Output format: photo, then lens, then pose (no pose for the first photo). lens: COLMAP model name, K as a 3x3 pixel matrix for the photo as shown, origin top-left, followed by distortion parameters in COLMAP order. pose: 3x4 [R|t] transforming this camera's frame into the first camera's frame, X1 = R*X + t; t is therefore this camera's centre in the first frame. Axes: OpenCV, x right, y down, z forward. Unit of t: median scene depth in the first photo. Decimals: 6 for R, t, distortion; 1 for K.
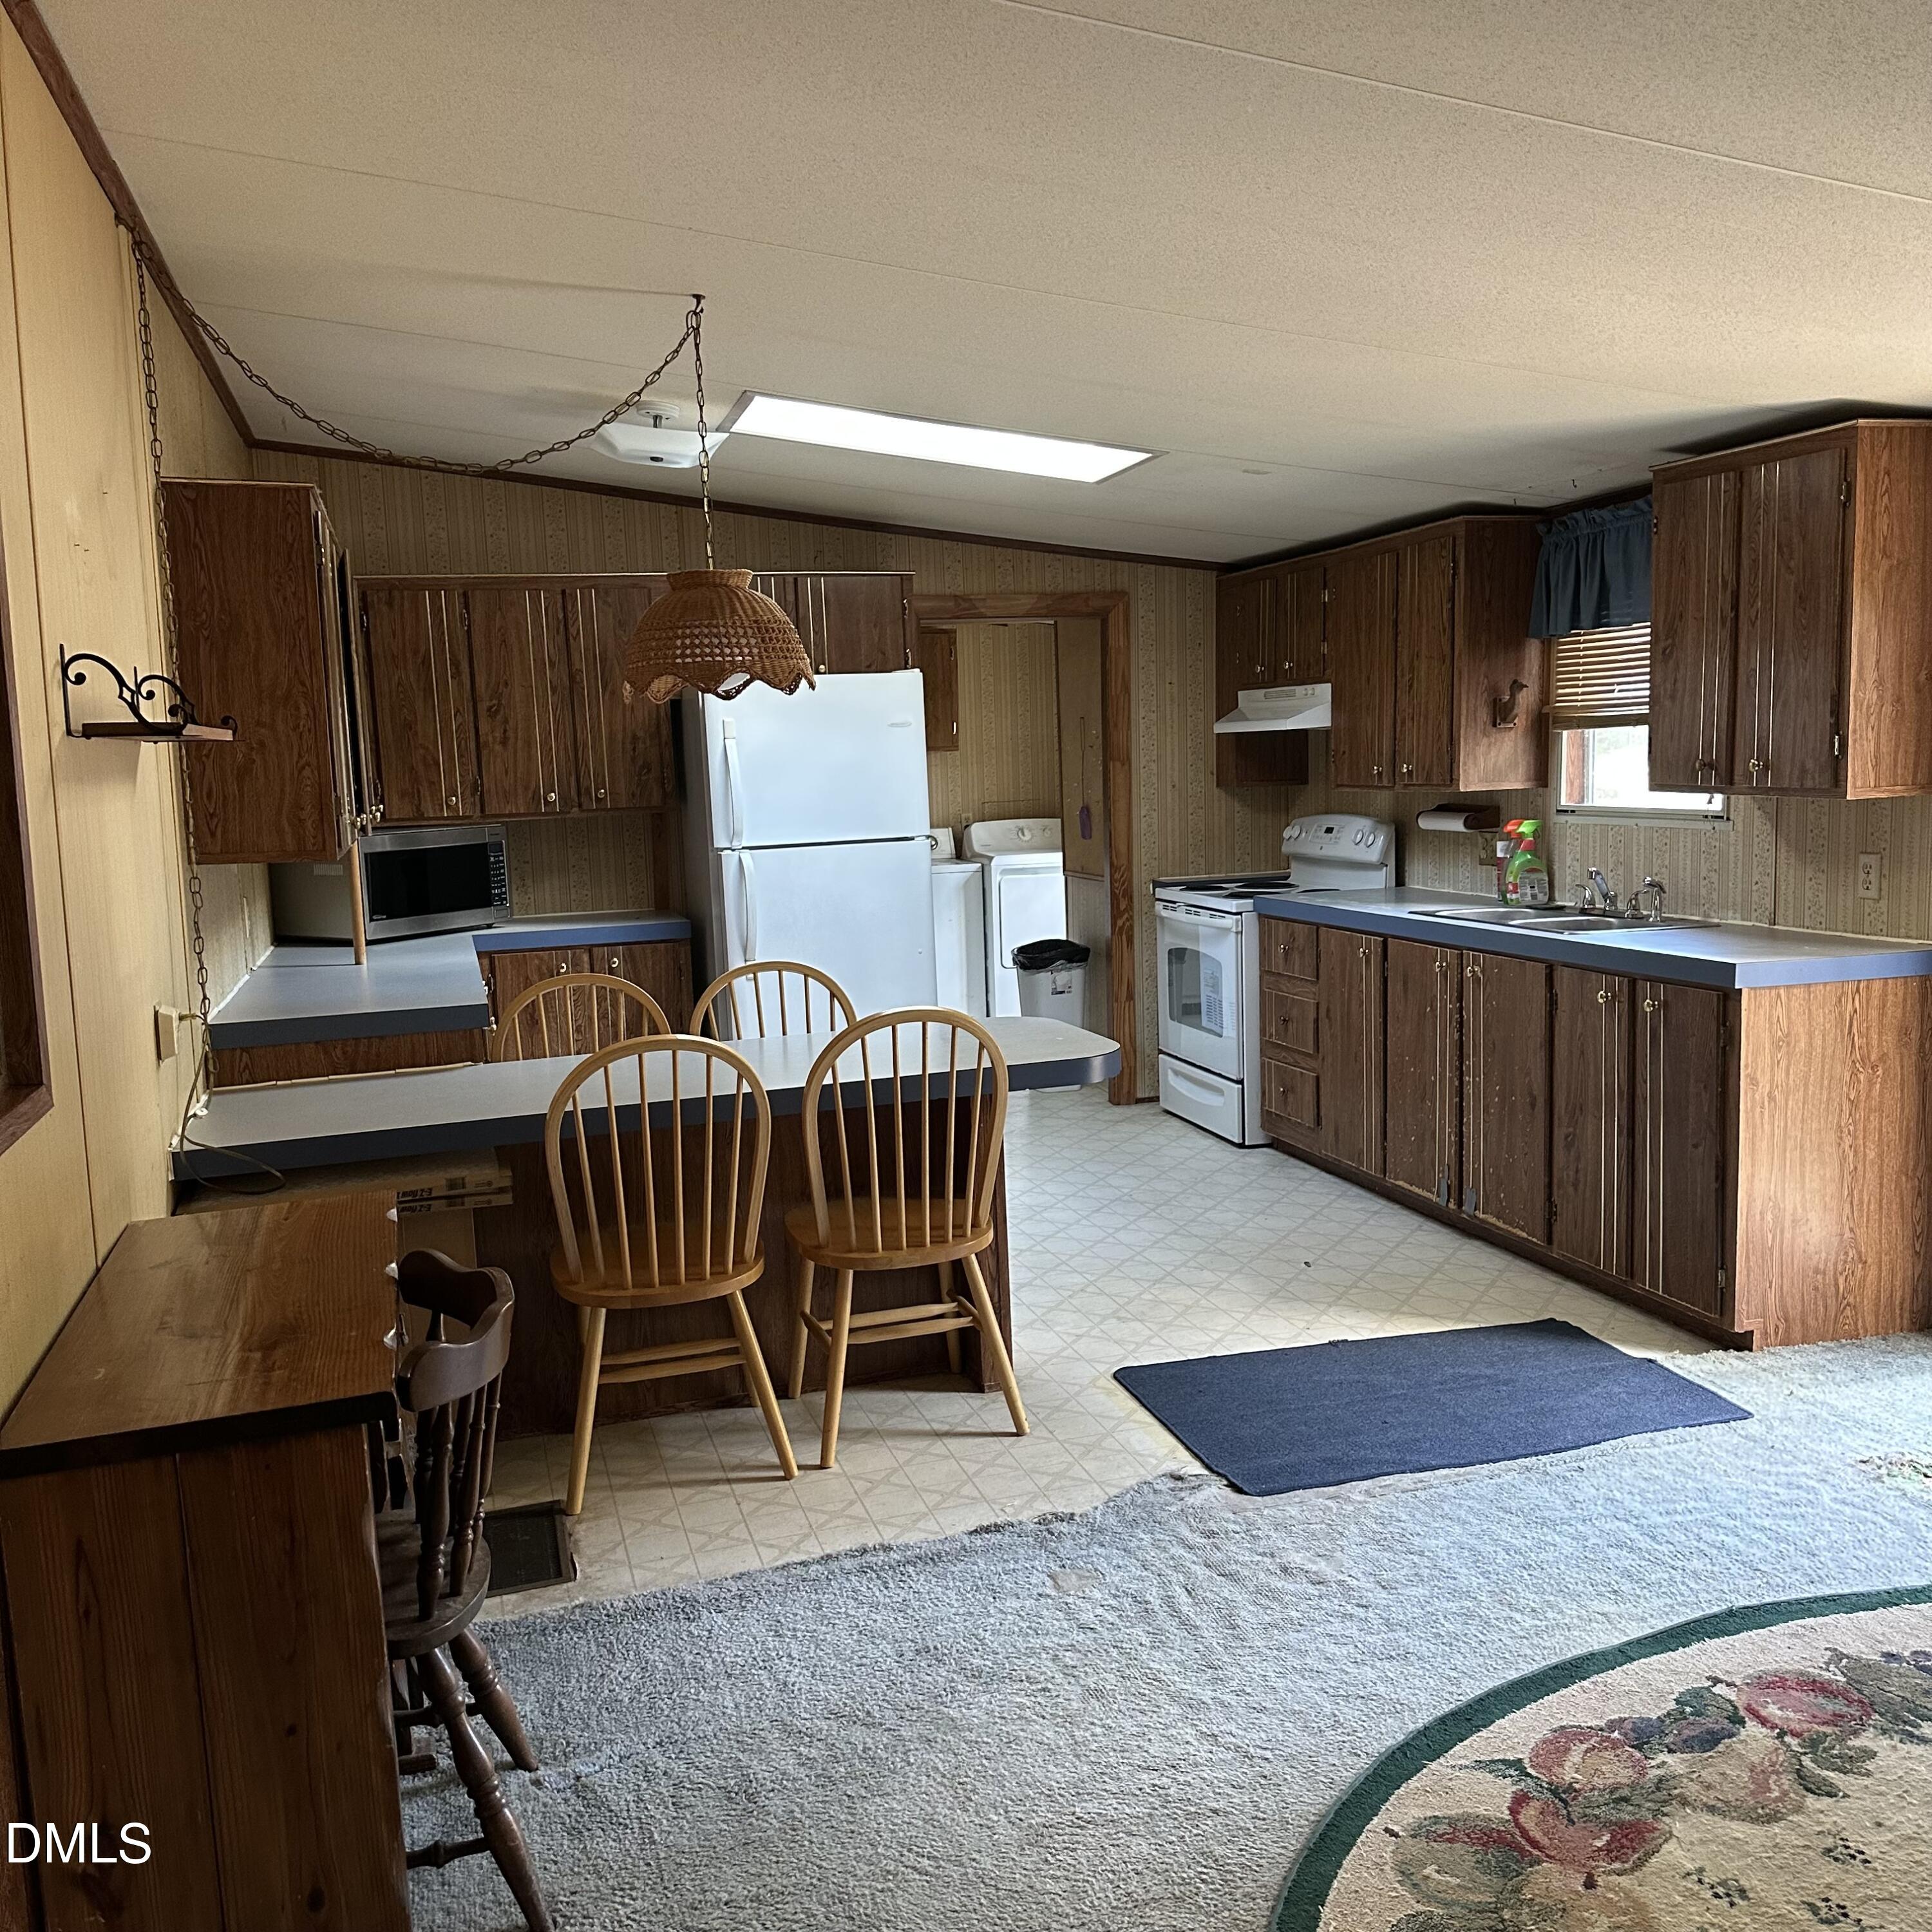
lens RADIAL K [[1778.9, 0, 966.0], [0, 1778.9, 966.0], [0, 0, 1]] dist [-0.003405, -0.002179]
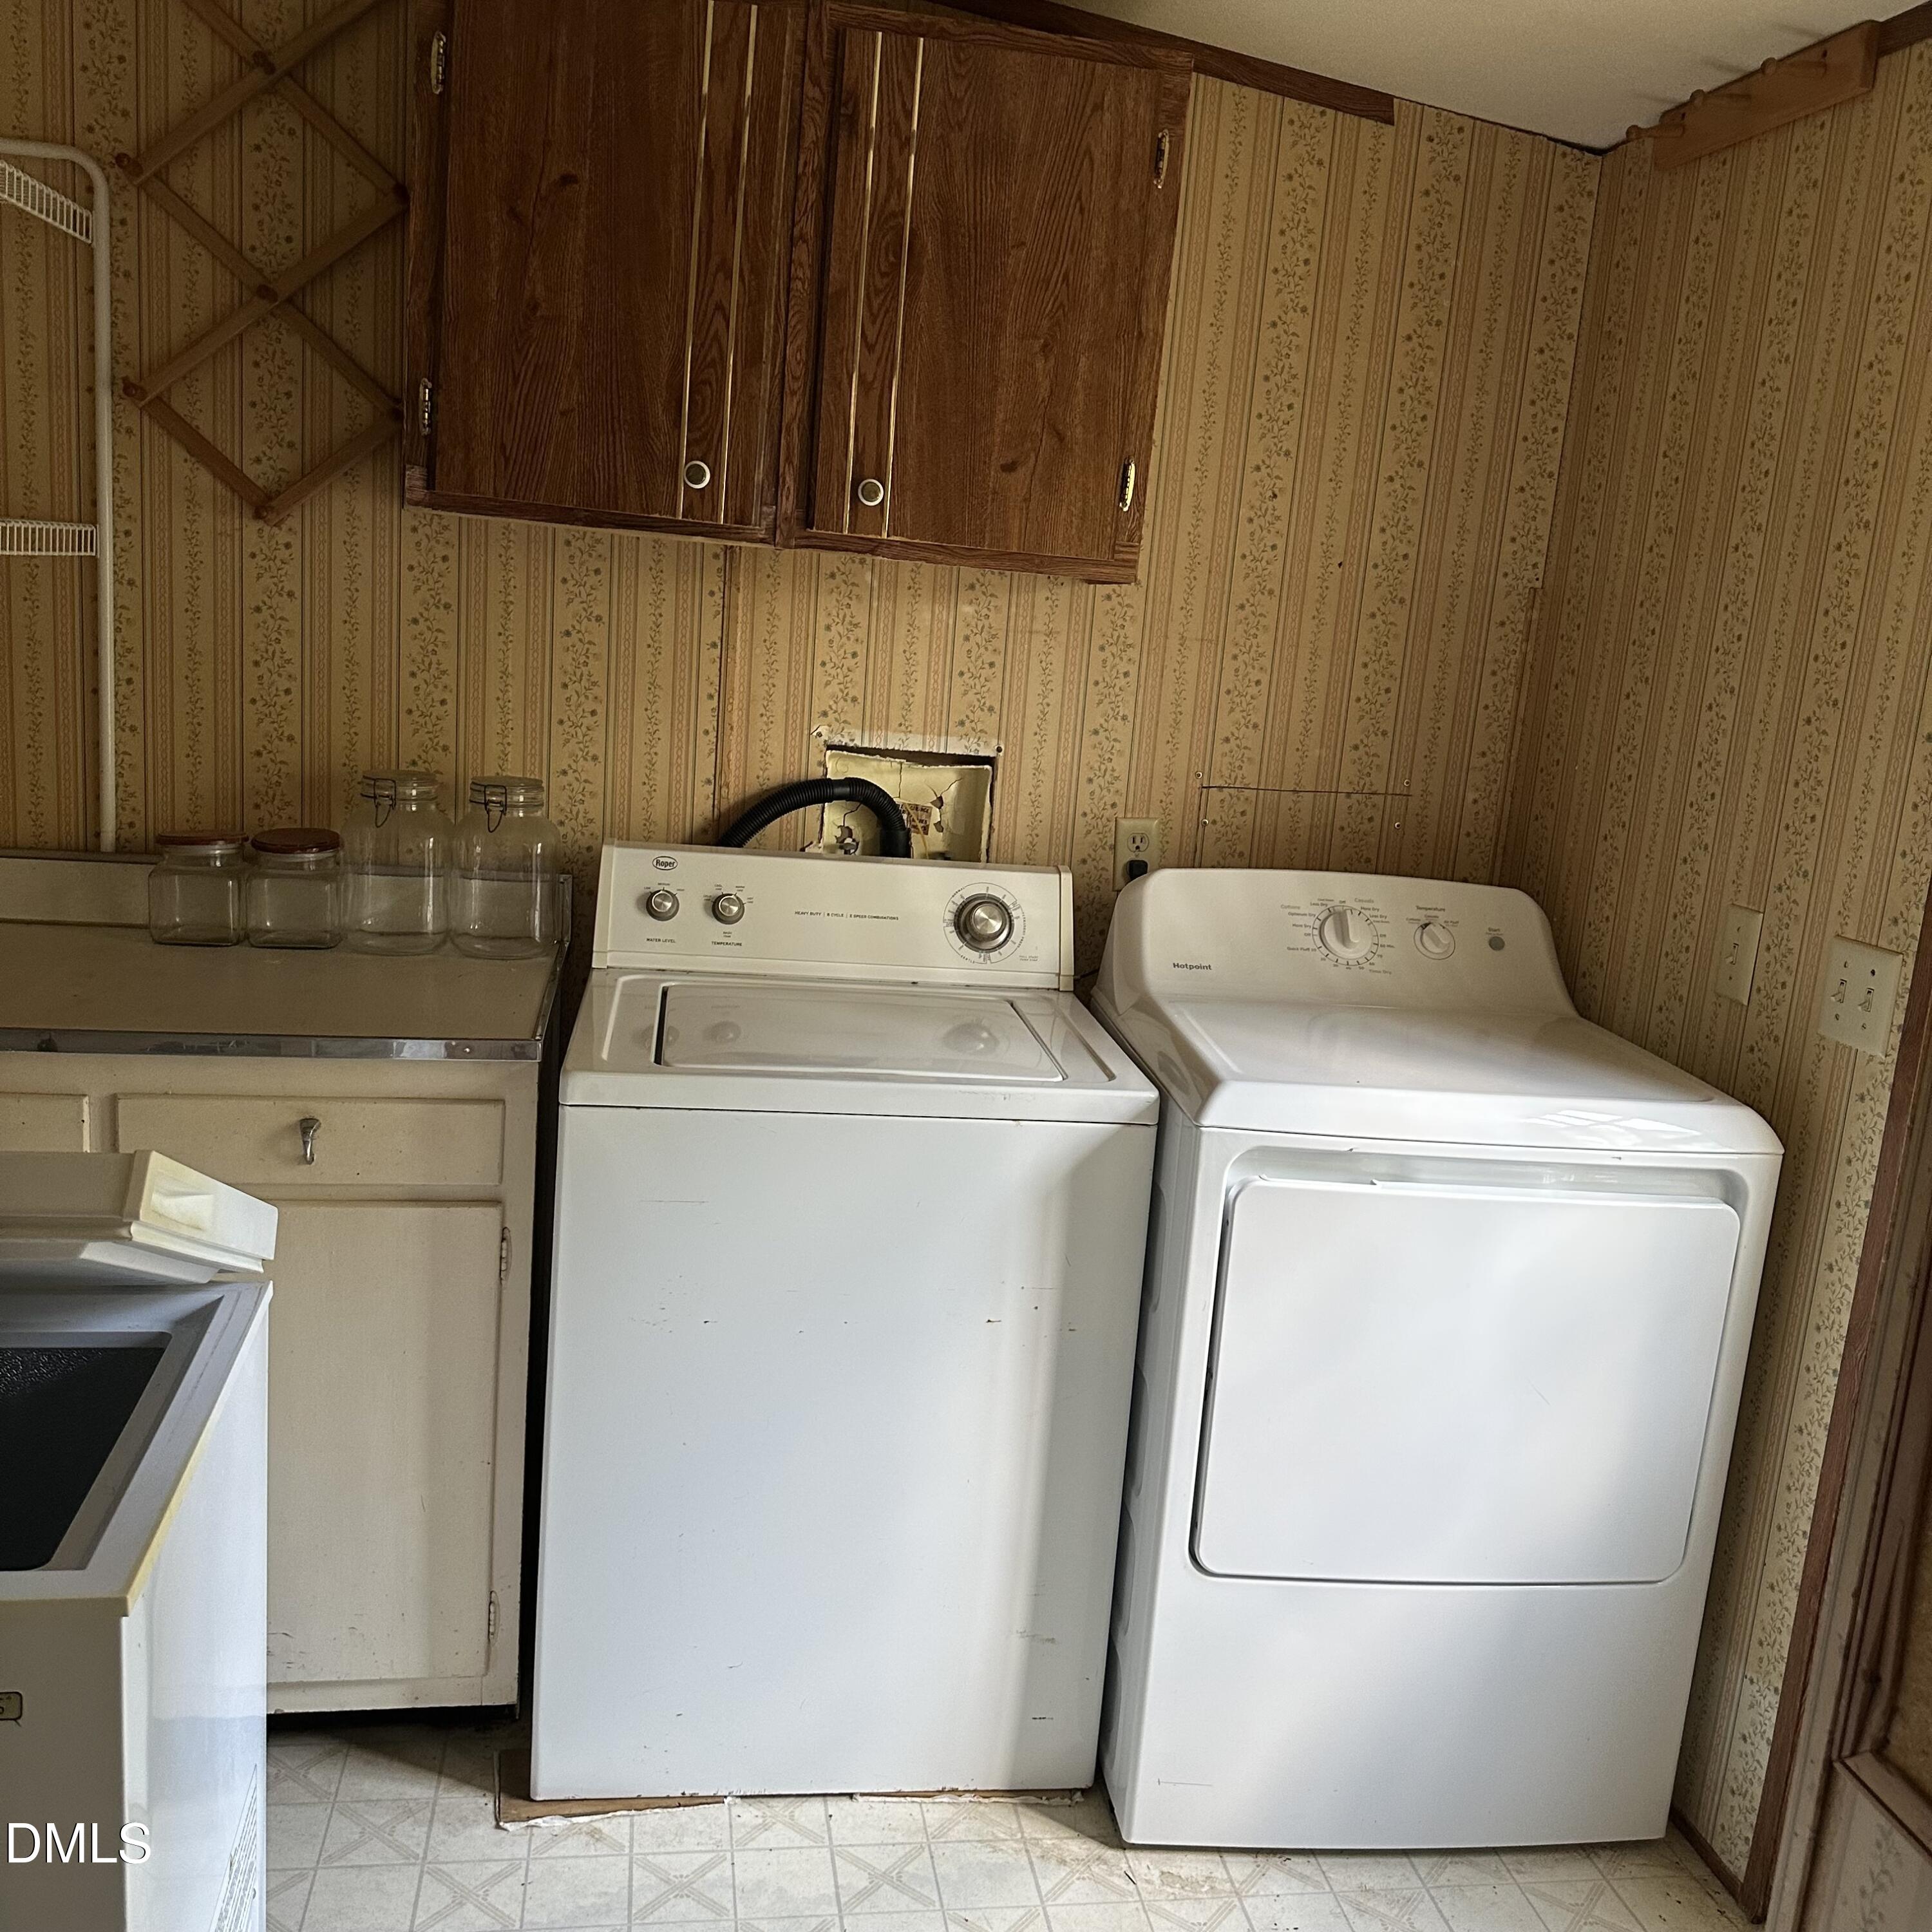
lens RADIAL K [[1778.9, 0, 966.0], [0, 1778.9, 966.0], [0, 0, 1]] dist [-0.003405, -0.002179]
pose [[0.985511, 0.151738, -0.075783, -0.002969], [-0.142193, 0.982717, 0.118528, -0.159353], [0.092458, -0.106035, 0.990055, 1.268404]]
